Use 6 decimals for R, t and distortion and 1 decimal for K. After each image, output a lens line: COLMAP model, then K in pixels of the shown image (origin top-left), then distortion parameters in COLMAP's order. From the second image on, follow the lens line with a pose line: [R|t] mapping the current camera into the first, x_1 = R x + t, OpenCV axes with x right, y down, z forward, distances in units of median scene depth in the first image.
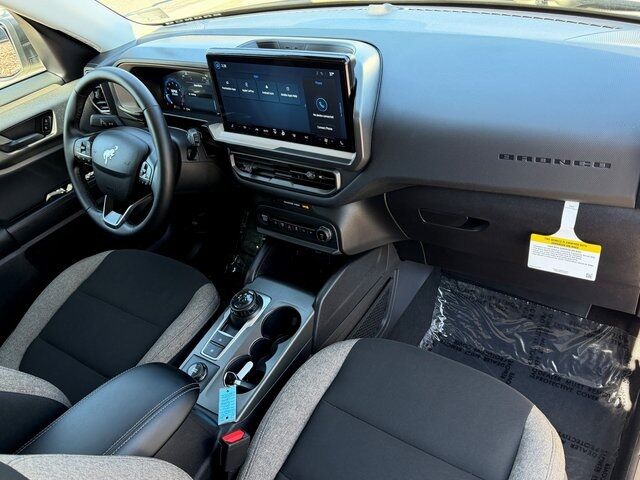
lens RADIAL K [[539.3, 0, 320.0], [0, 539.3, 240.0], [0, 0, 1]] dist [0.118893, -0.308216]
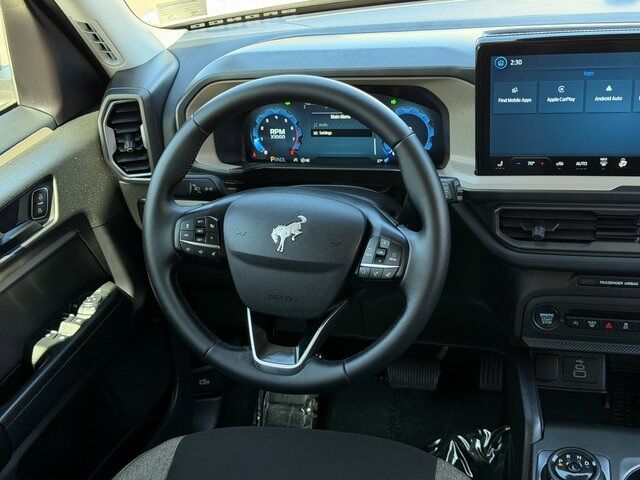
lens RADIAL K [[877.4, 0, 320.0], [0, 877.4, 240.0], [0, 0, 1]] dist [0.140069, -0.047279]
pose [[0.929439, -0.086193, 0.358768, -0.674087], [0.157964, 0.971672, -0.175787, 0.005891], [-0.333453, 0.220055, 0.916725, 0.203570]]
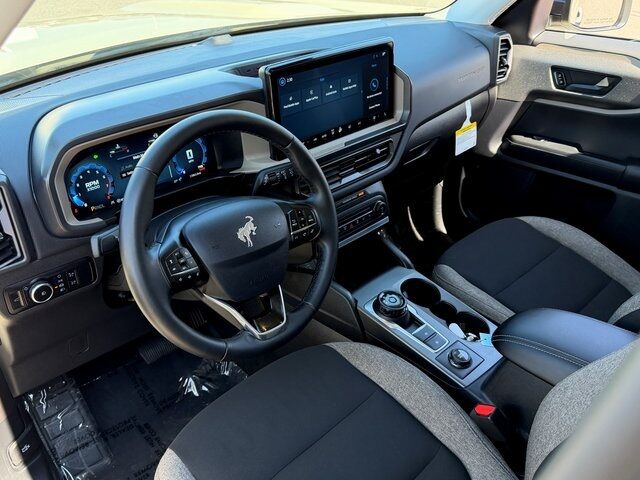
lens RADIAL K [[608.0, 0, 320.0], [0, 608.0, 240.0], [0, 0, 1]] dist [0.076777, -0.005878]
pose [[0.174468, -0.342650, 0.923121, -1.097165], [0.562326, 0.804257, 0.192251, -0.247376], [-0.808301, 0.485553, 0.332998, 0.679998]]
